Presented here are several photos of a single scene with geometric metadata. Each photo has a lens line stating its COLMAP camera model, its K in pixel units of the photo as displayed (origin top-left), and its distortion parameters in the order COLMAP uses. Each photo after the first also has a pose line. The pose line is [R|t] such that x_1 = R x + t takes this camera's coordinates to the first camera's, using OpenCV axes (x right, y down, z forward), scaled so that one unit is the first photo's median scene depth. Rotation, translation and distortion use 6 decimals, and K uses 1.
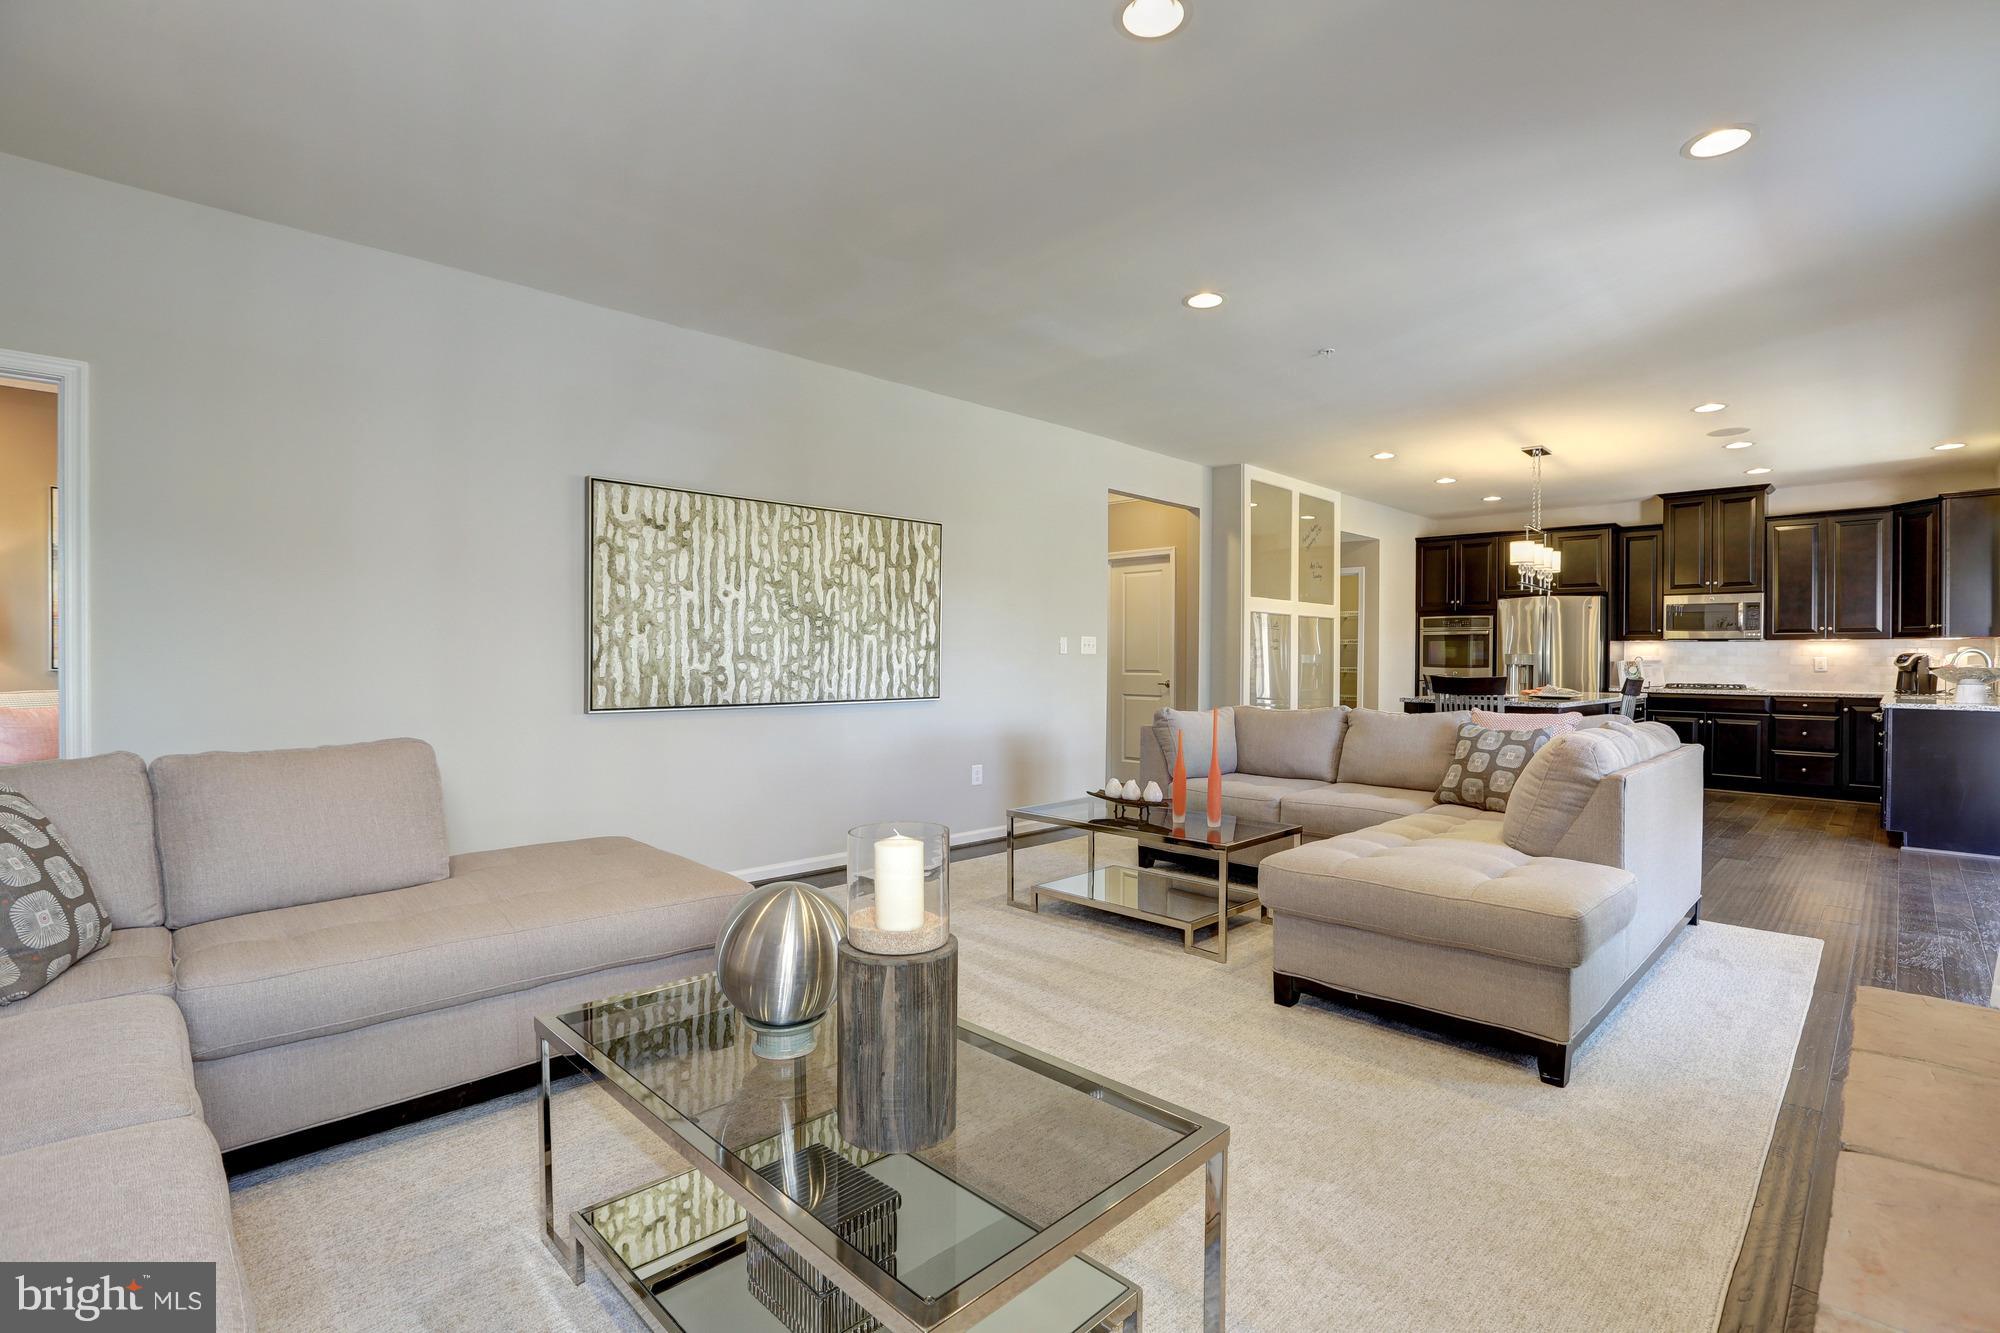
lens RADIAL K [[914.6, 0, 998.3], [0, 914.6, 666.1], [0, 0, 1]] dist [-0.018137, 0.001695]
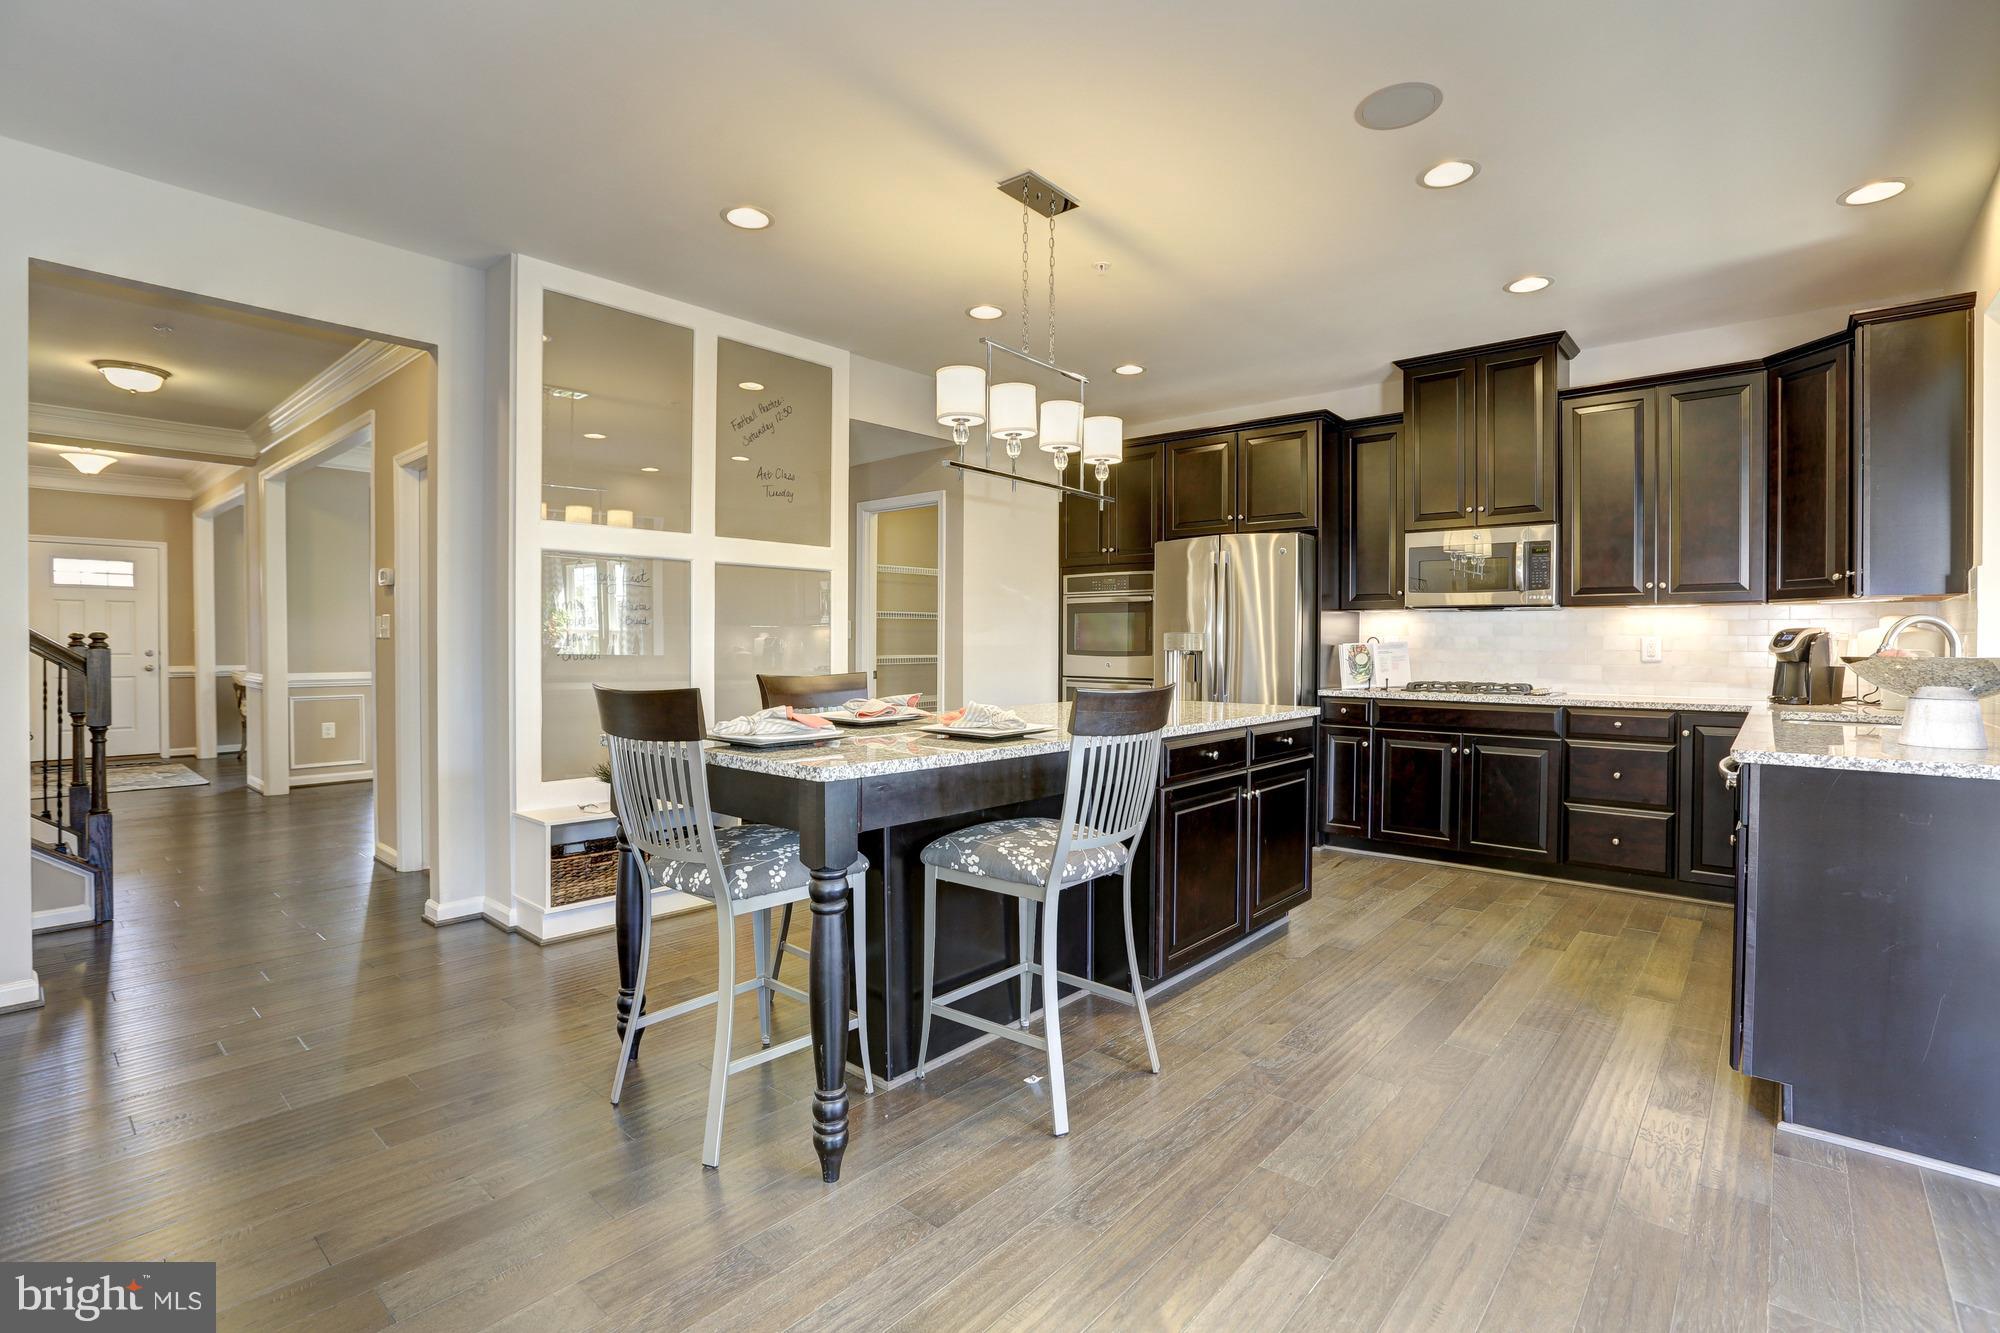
lens RADIAL K [[914.6, 0, 1004.9], [0, 914.6, 652.0], [0, 0, 1]] dist [-0.018137, 0.001695]
pose [[0.997572, -0.005633, 0.069414, 0.465457], [0.005337, 0.999976, 0.004457, -0.005022], [-0.069437, -0.004076, 0.997578, 0.456717]]
